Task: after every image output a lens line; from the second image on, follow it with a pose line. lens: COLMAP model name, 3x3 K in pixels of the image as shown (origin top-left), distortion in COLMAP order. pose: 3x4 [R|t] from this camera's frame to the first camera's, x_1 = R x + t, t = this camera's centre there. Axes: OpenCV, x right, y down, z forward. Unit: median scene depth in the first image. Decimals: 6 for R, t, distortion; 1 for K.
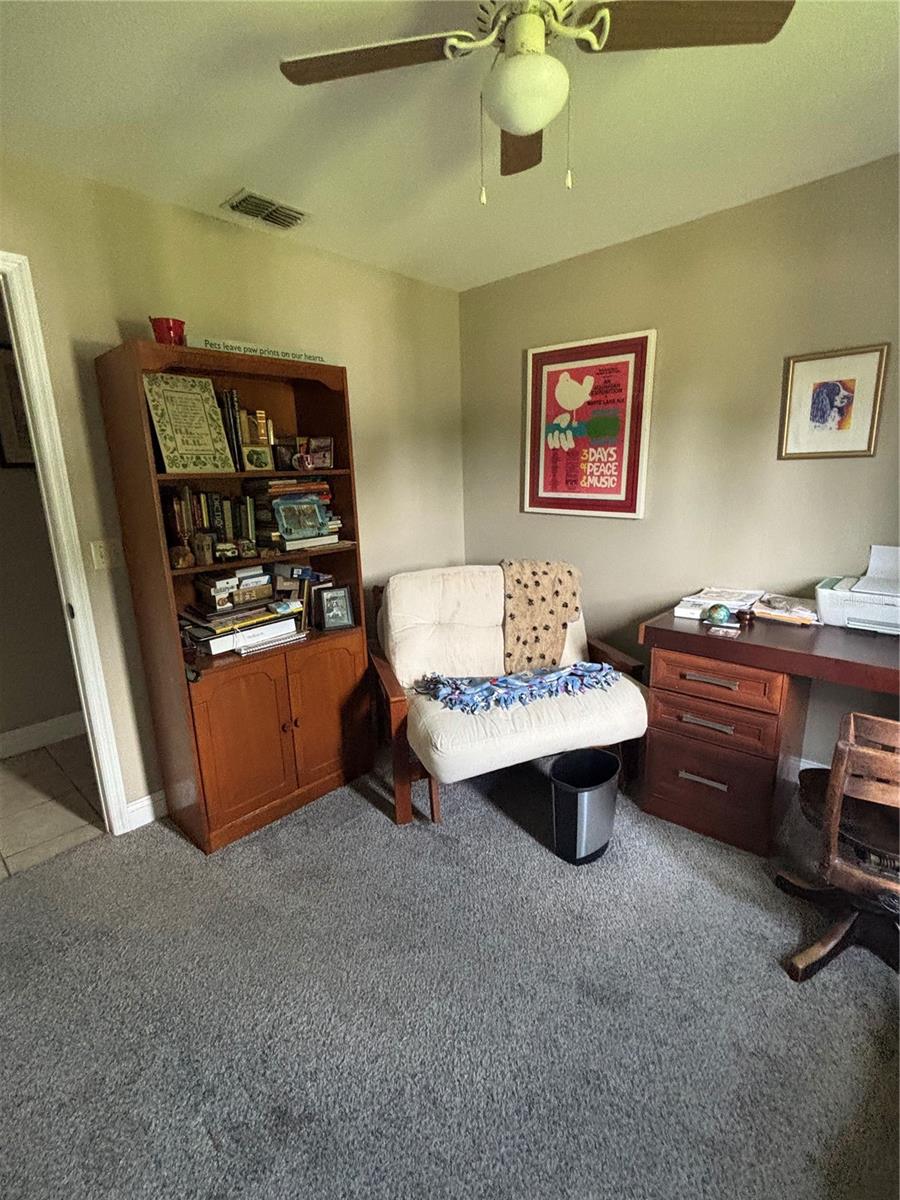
lens RADIAL K [[558.5, 0, 447.3], [0, 558.5, 596.4], [0, 0, 1]] dist [0.004032, -0.004315]
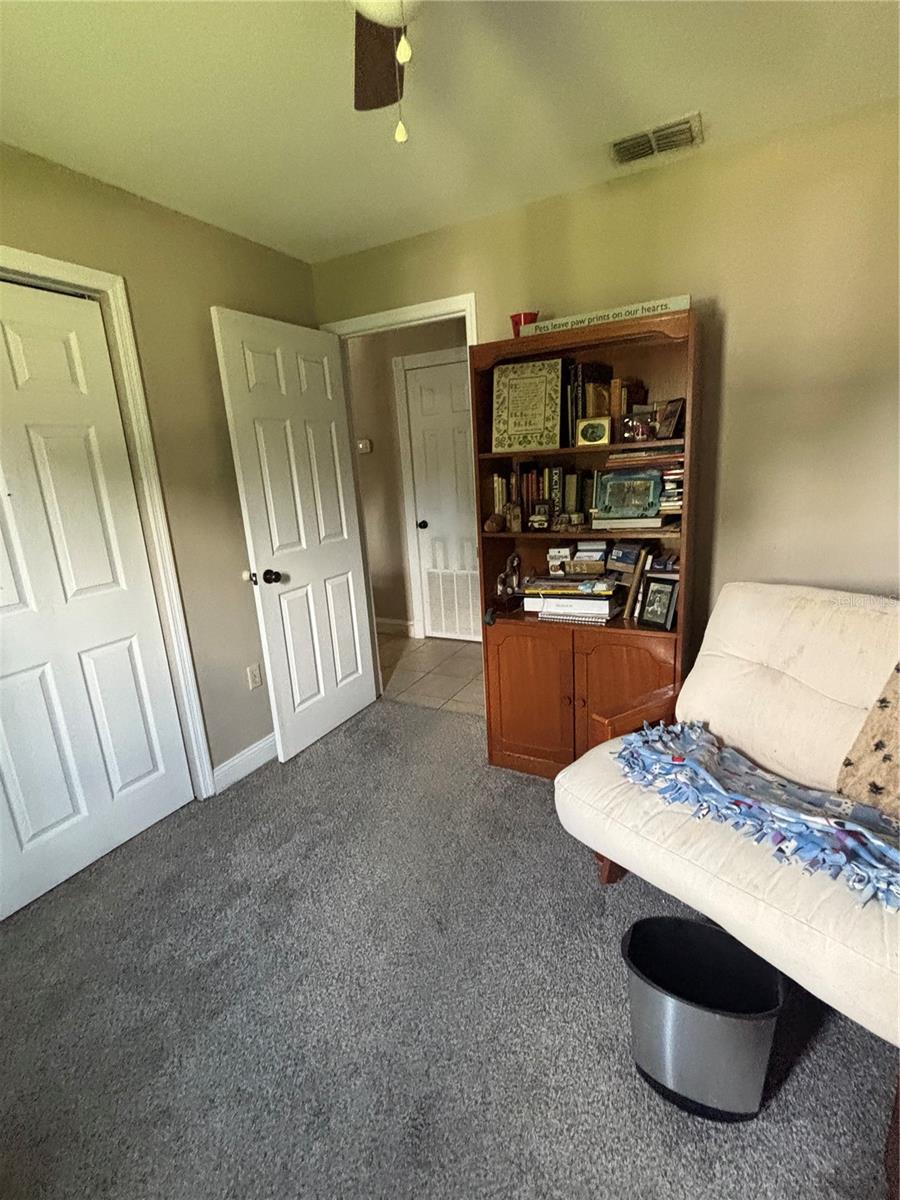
lens RADIAL K [[558.5, 0, 447.3], [0, 558.5, 596.4], [0, 0, 1]] dist [0.004032, -0.004315]
pose [[0.245477, 0.239790, -0.939277, 0.544930], [-0.154709, 0.966196, 0.206230, -0.121332], [0.956978, 0.094690, 0.274277, 0.476147]]
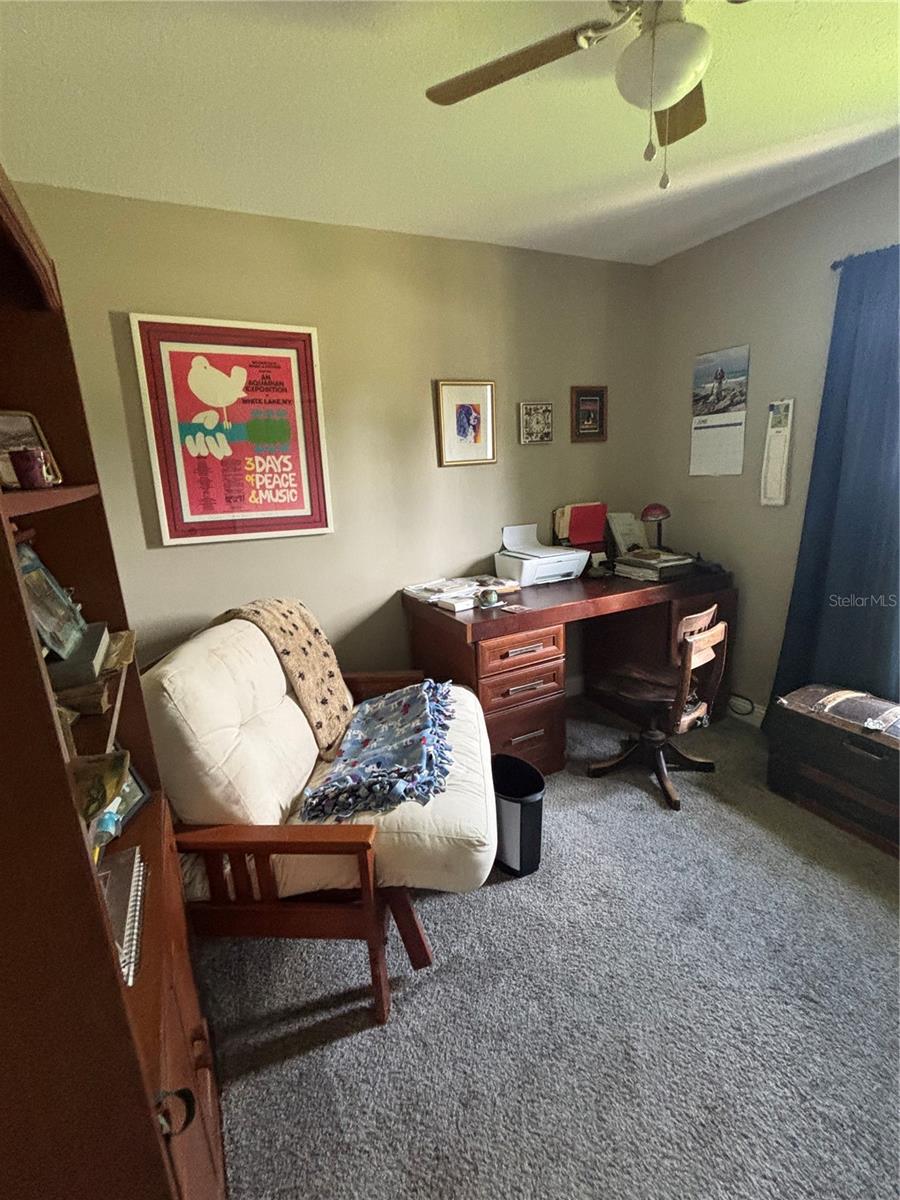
lens RADIAL K [[558.5, 0, 447.3], [0, 558.5, 596.4], [0, 0, 1]] dist [0.004032, -0.004315]
pose [[0.350330, -0.210302, 0.912711, -0.530317], [0.248995, 0.960313, 0.125697, -0.124030], [-0.902923, 0.183225, 0.388791, 0.570746]]
